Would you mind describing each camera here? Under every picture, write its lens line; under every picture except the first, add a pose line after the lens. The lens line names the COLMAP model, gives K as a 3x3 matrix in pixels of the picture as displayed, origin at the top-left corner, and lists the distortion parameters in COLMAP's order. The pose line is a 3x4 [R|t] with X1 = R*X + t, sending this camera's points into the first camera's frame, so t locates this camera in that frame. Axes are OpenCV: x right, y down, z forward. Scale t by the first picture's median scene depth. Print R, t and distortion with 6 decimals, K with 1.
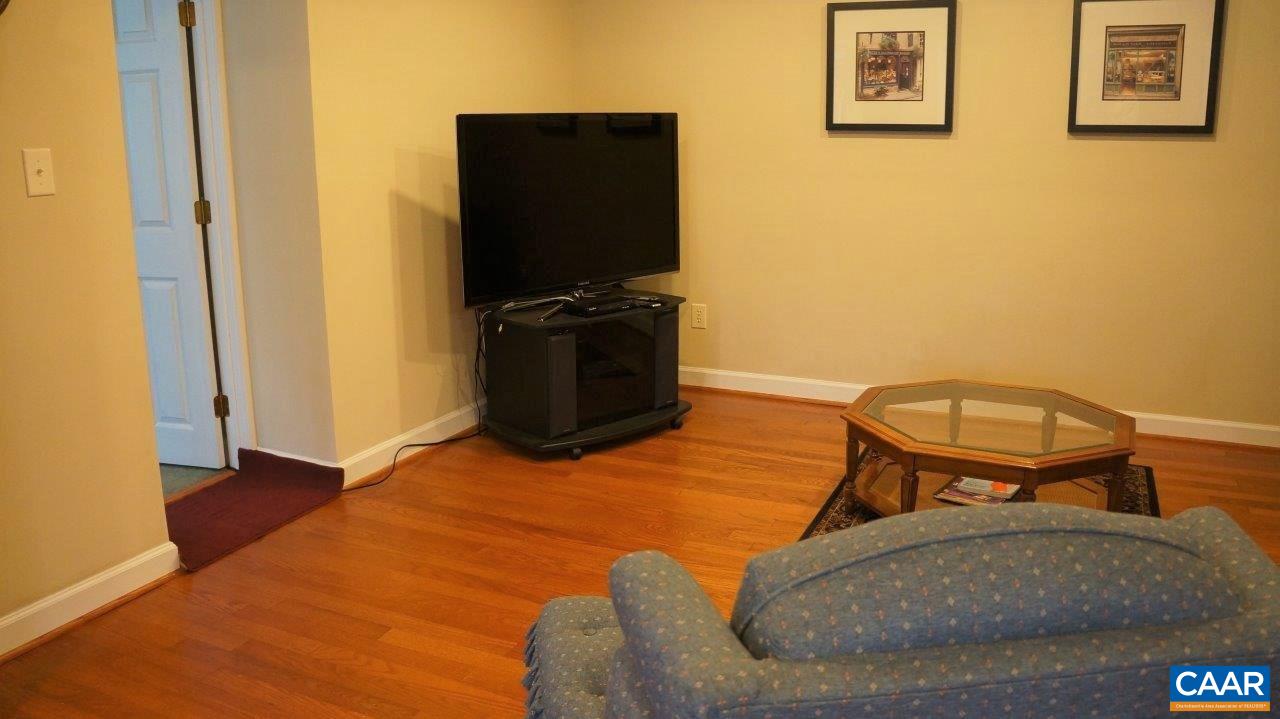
lens RADIAL K [[998.7, 0, 642.3], [0, 998.7, 363.2], [0, 0, 1]] dist [-0.148151, 0.077260]
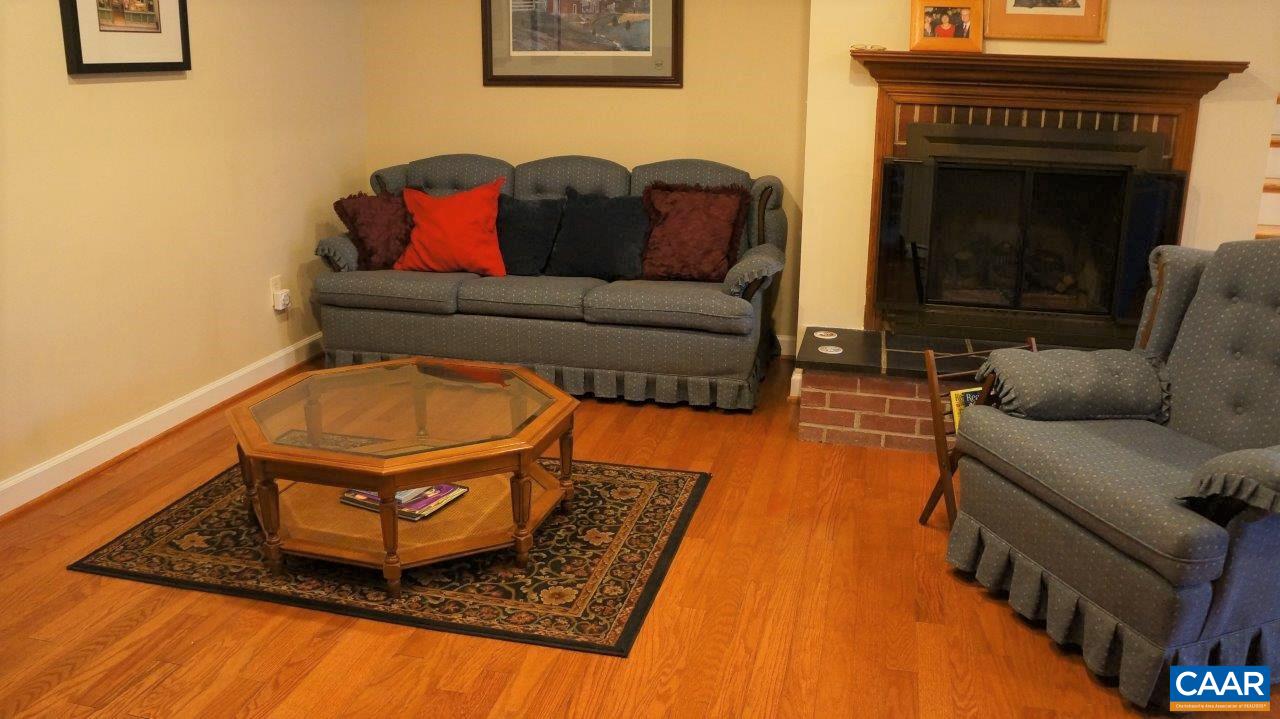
lens RADIAL K [[1004.5, 0, 646.2], [0, 1004.5, 351.1], [0, 0, 1]] dist [-0.189928, 0.139375]
pose [[-0.199789, -0.279450, 0.939145, -0.422804], [0.203368, 0.925770, 0.318733, -0.194171], [-0.958502, 0.254672, -0.128127, 0.761131]]
